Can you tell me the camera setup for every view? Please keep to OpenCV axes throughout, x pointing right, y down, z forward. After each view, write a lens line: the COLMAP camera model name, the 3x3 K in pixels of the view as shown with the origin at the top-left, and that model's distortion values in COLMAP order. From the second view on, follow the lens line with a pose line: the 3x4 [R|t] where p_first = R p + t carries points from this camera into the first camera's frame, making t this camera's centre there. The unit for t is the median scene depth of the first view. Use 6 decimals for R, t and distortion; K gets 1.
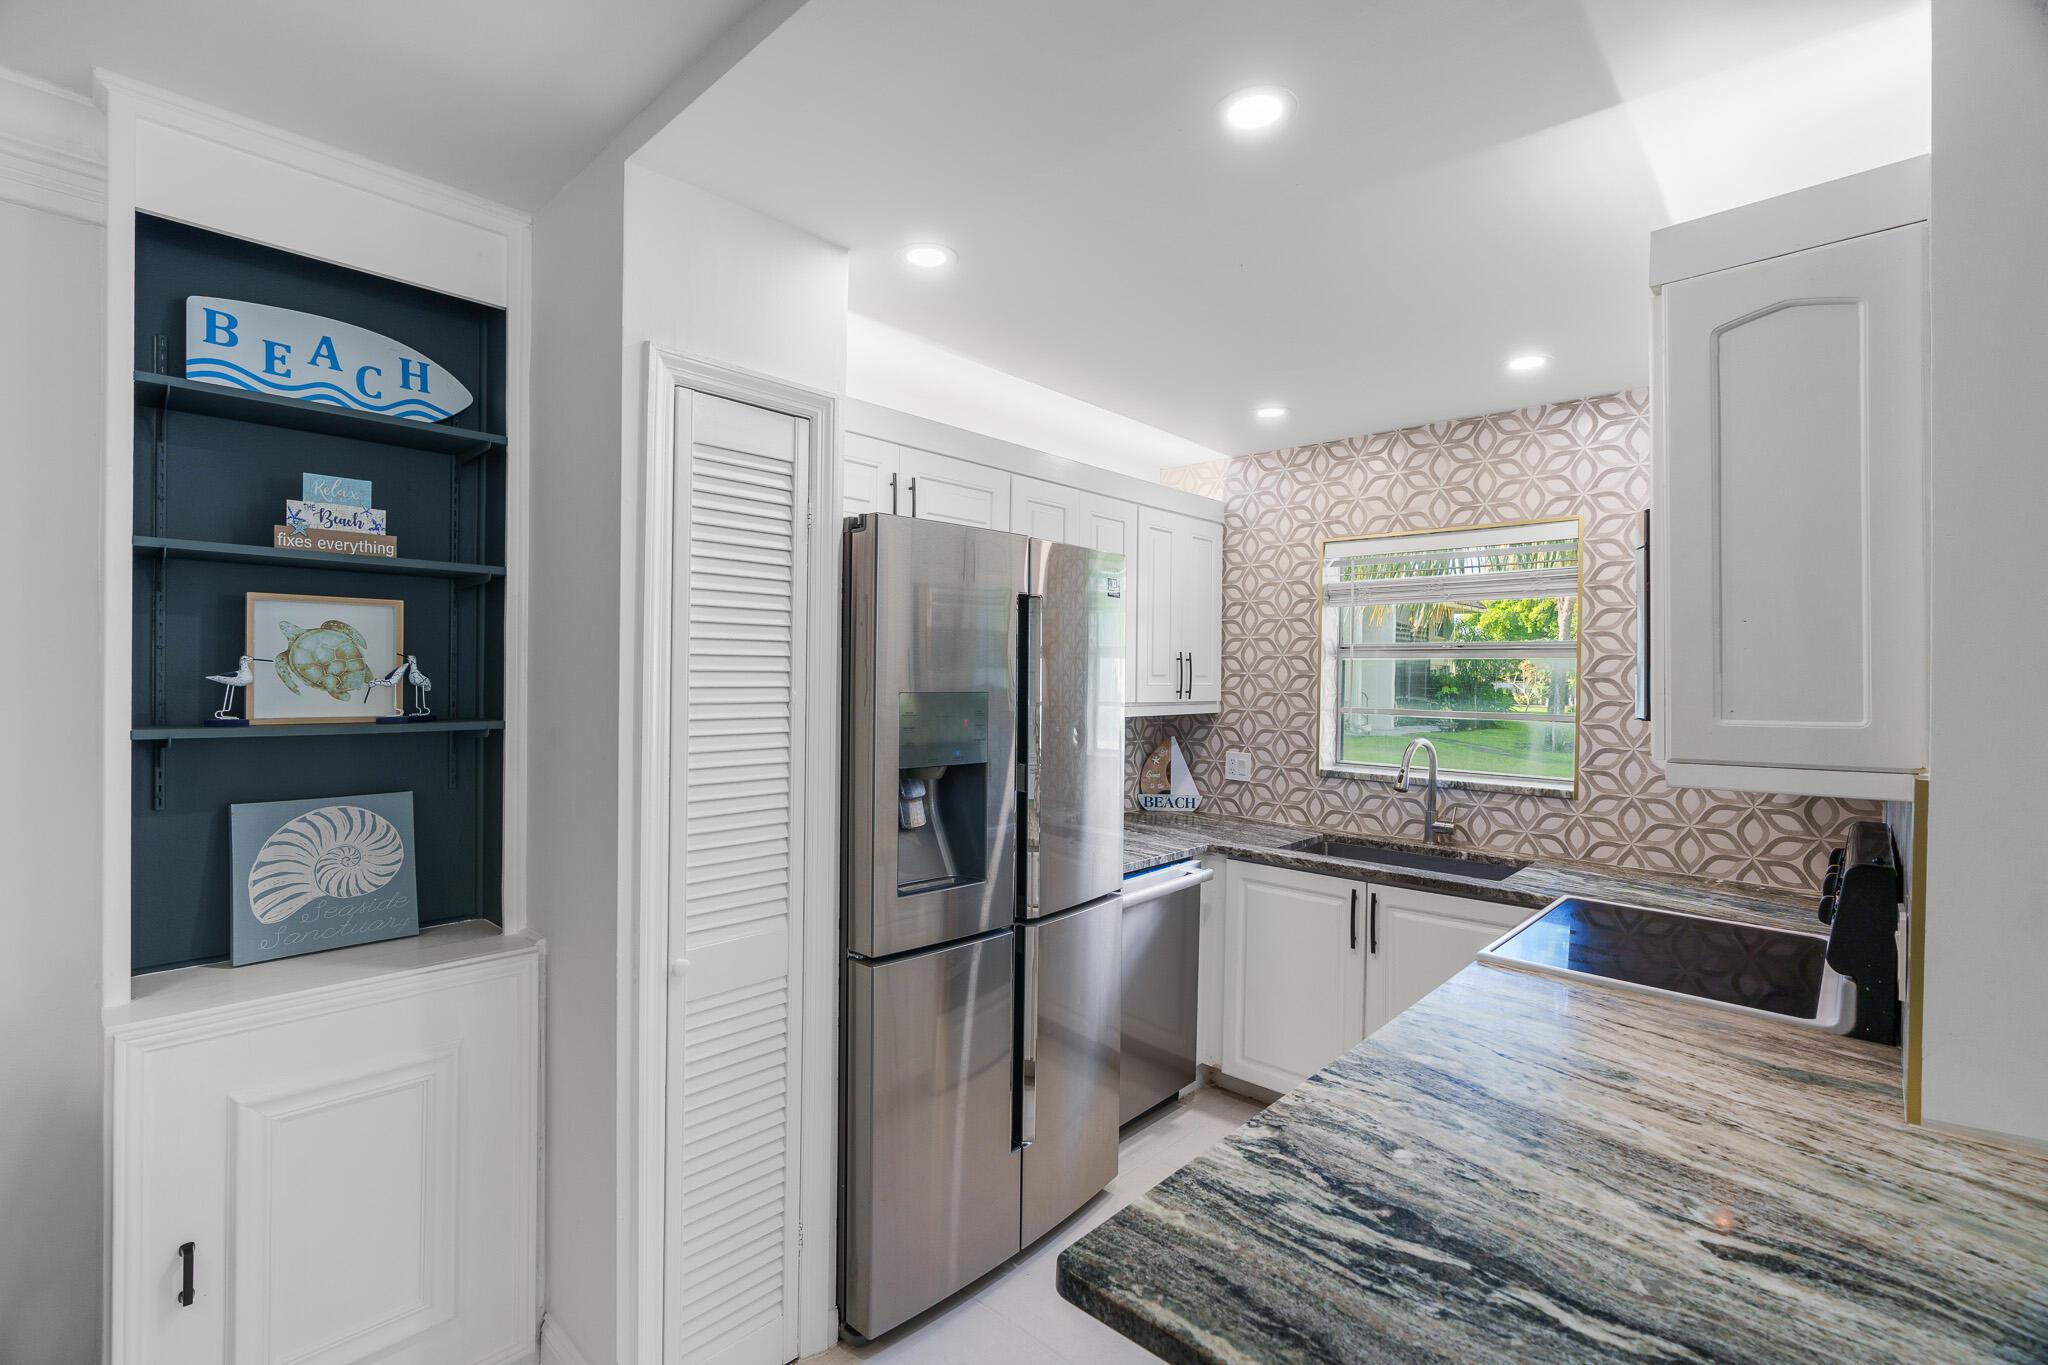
lens RADIAL K [[924.6, 0, 1016.2], [0, 924.6, 680.6], [0, 0, 1]] dist [-0.007552, 0.002685]
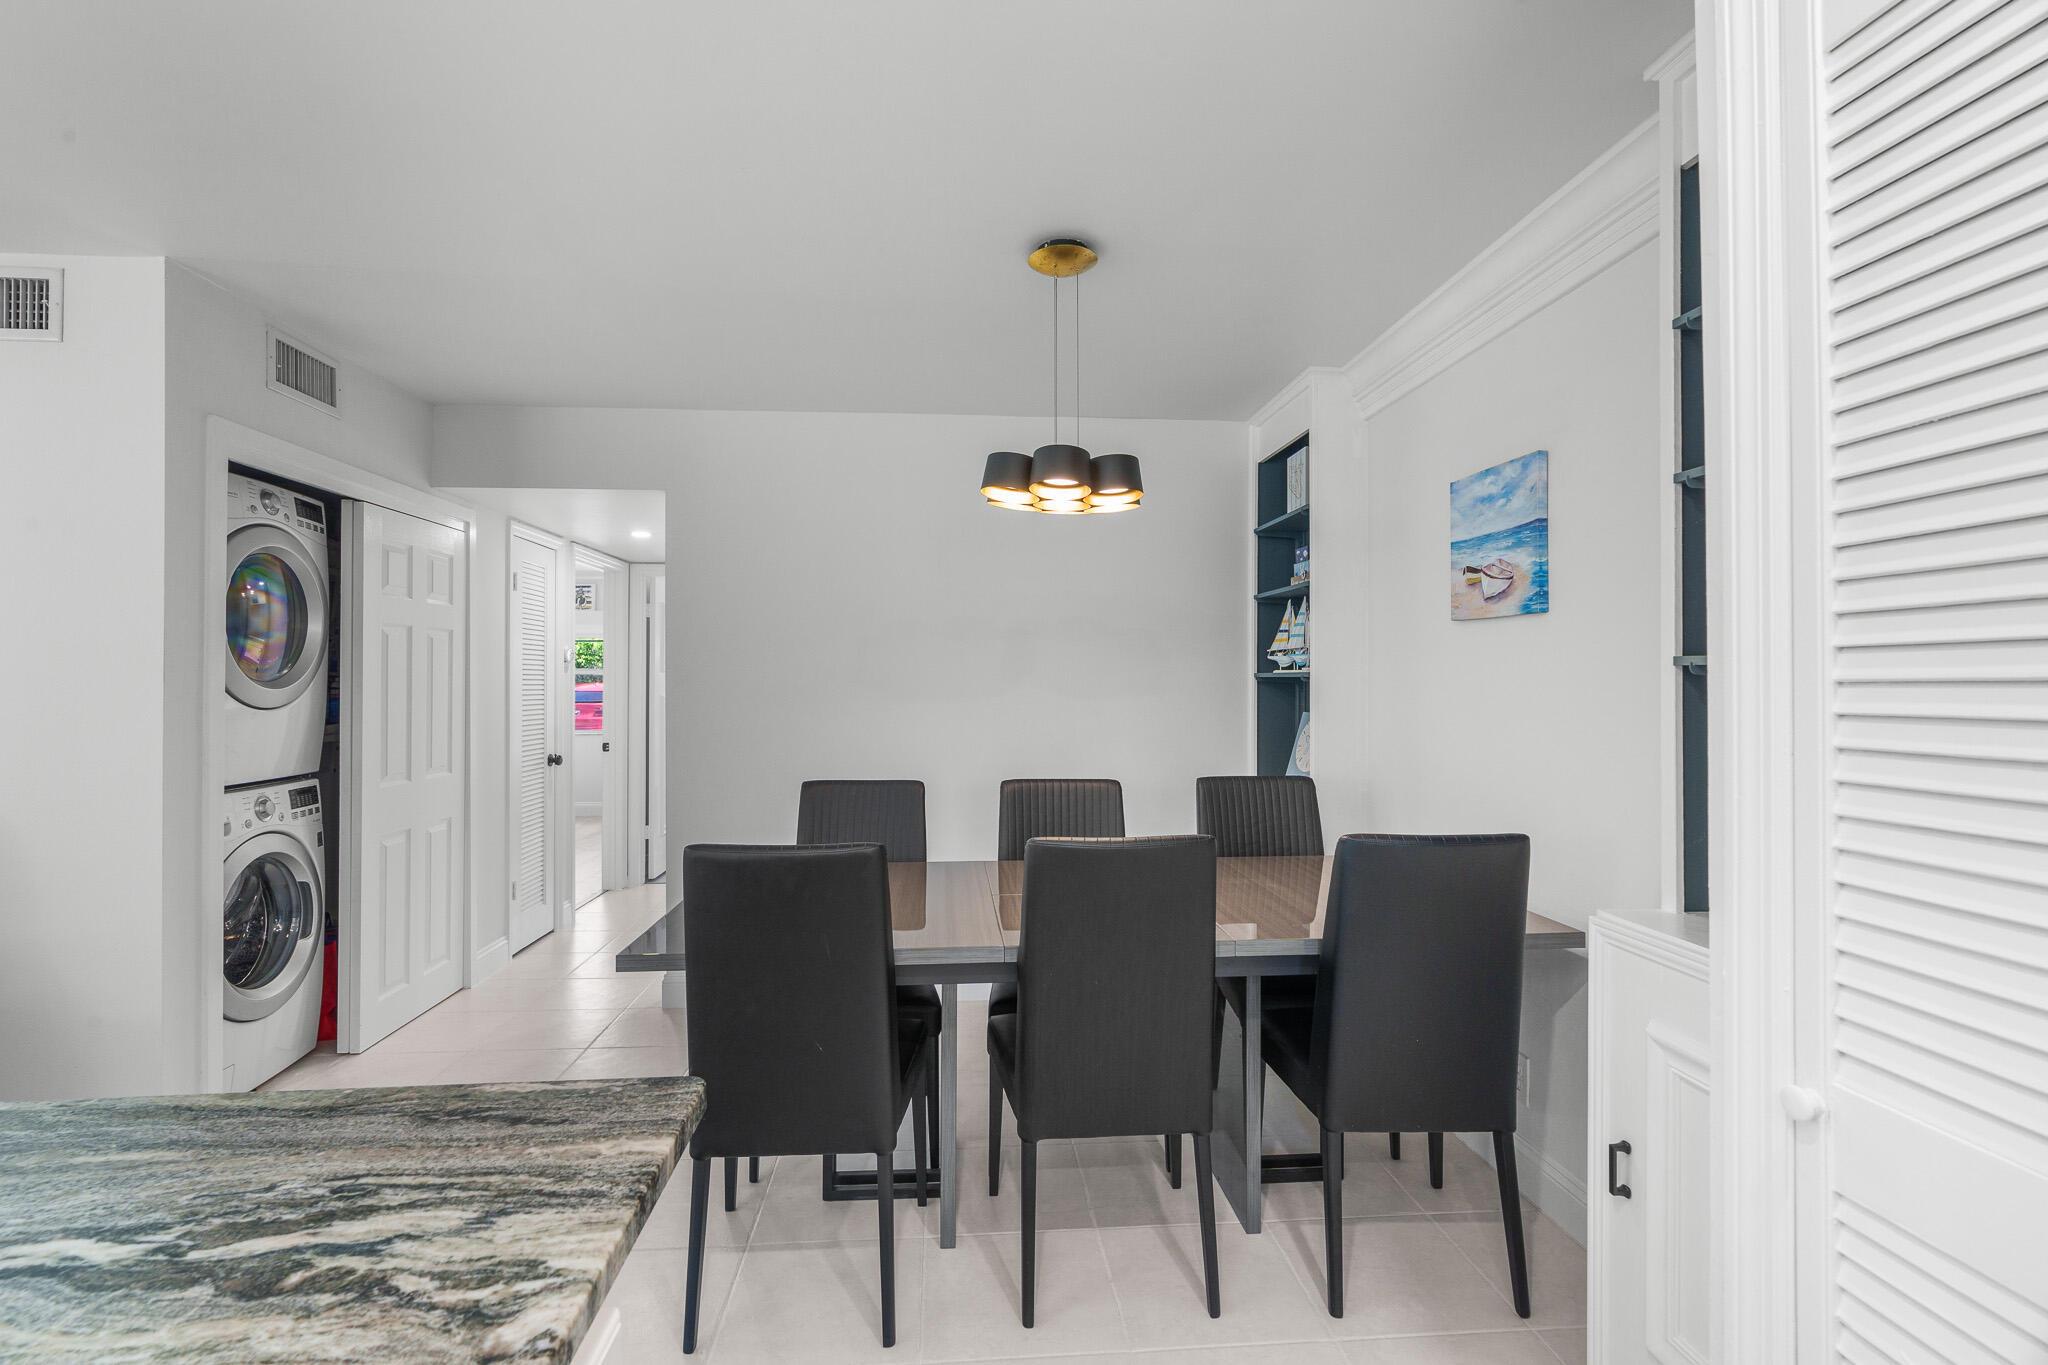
lens RADIAL K [[924.6, 0, 1008.2], [0, 924.6, 675.3], [0, 0, 1]] dist [-0.007552, 0.002685]
pose [[-0.680592, -0.019184, -0.732411, 0.184207], [-0.012682, 0.999816, -0.014404, 0.053768], [0.732553, -0.000515, -0.680710, 0.615101]]
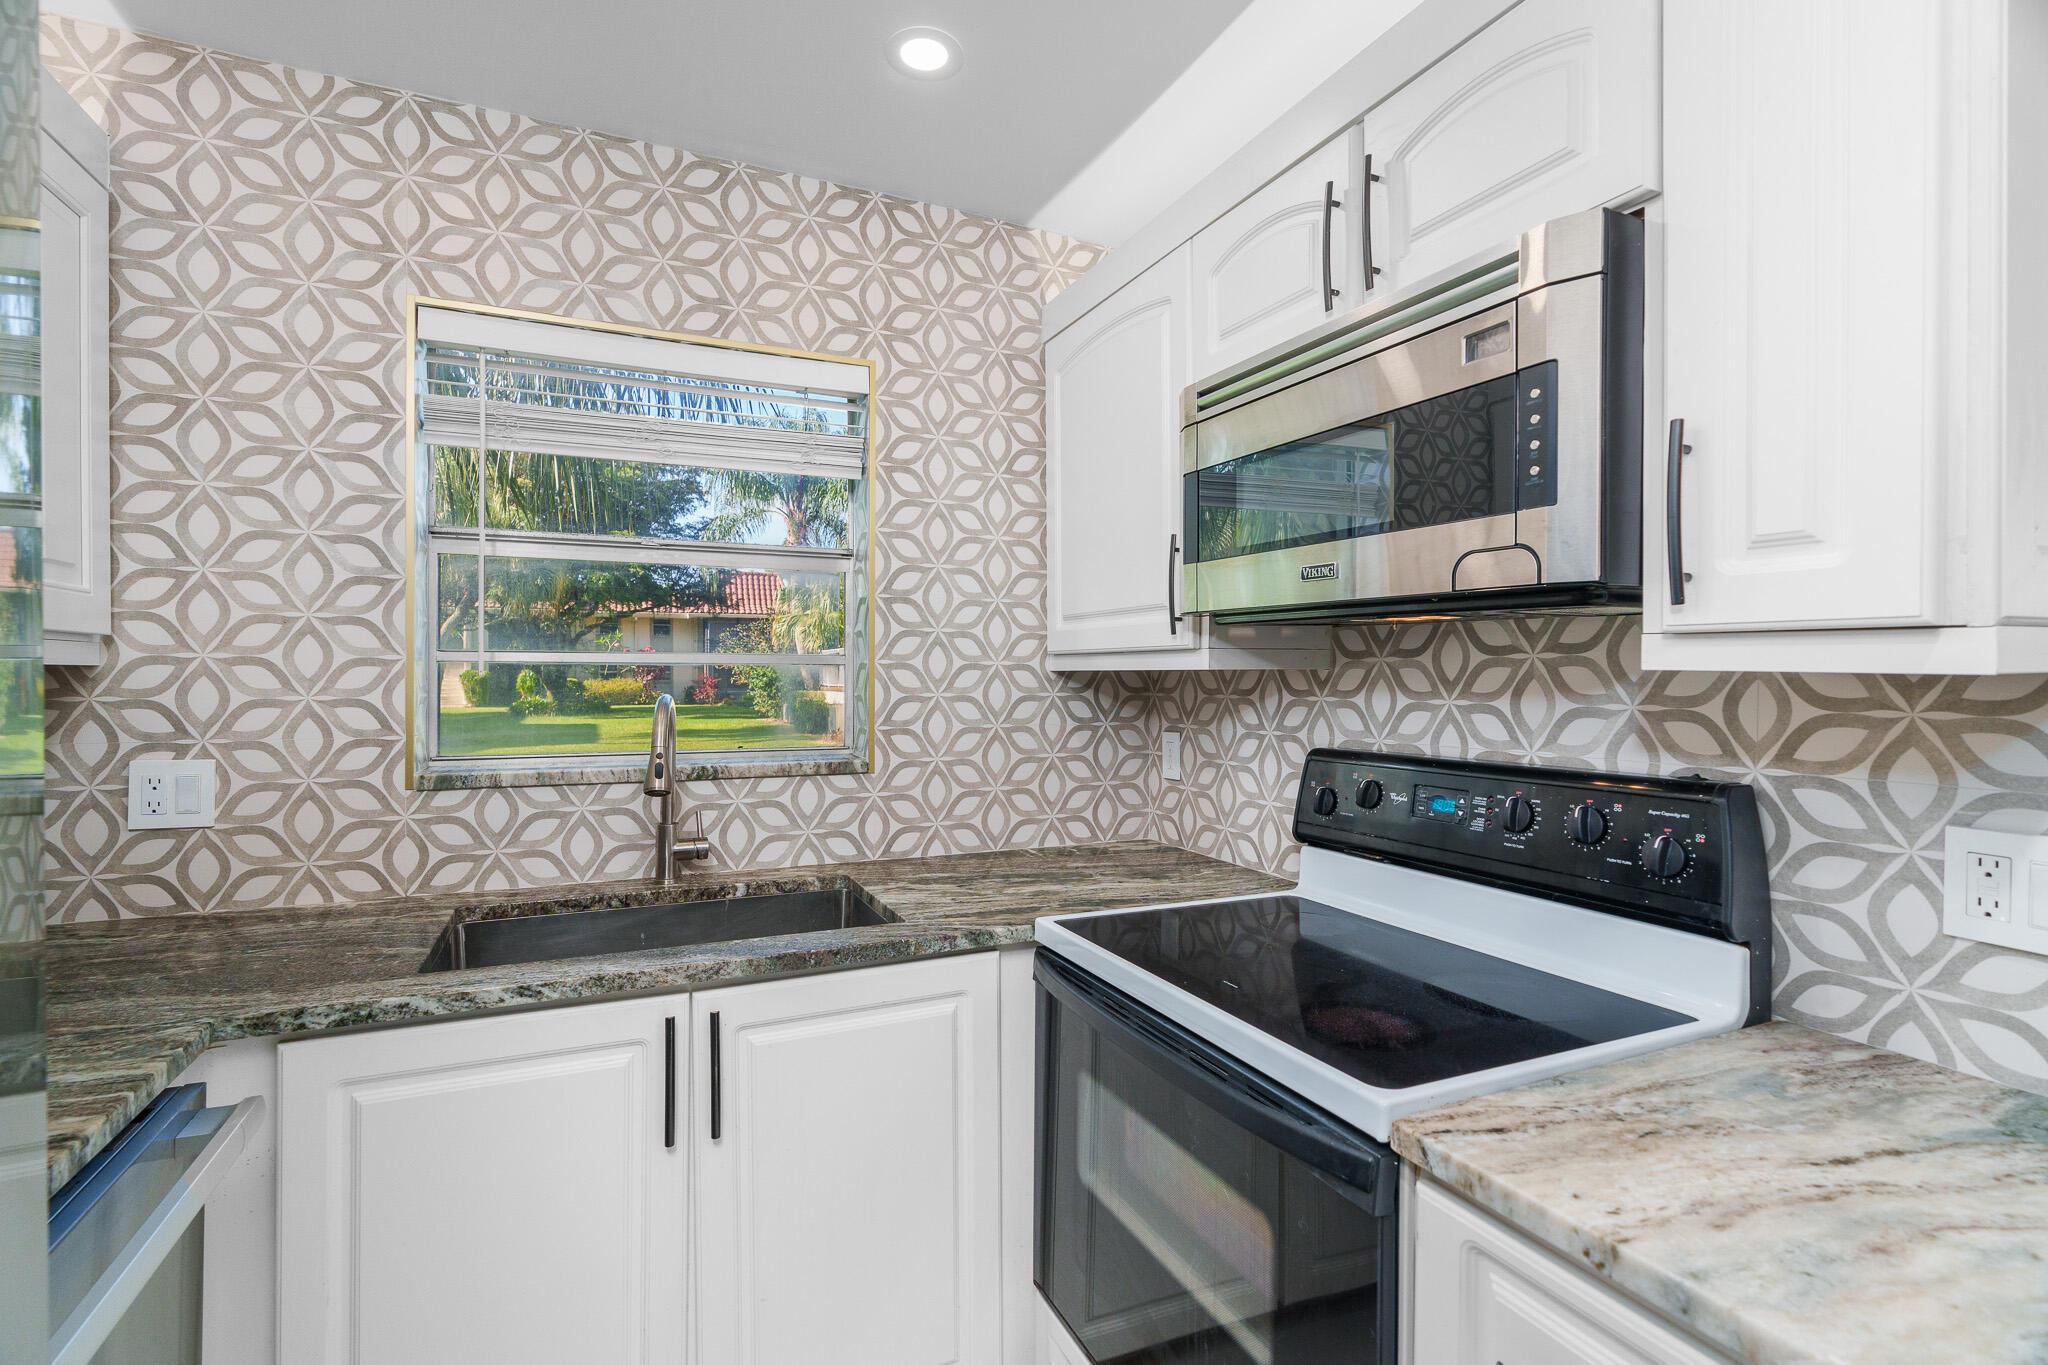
lens RADIAL K [[924.6, 0, 1011.7], [0, 924.6, 680.2], [0, 0, 1]] dist [-0.007552, 0.002685]
pose [[0.393322, -0.015210, 0.919275, 0.013720], [0.010191, 0.999874, 0.012183, 0.054326], [-0.919344, 0.004576, 0.393427, 0.653883]]
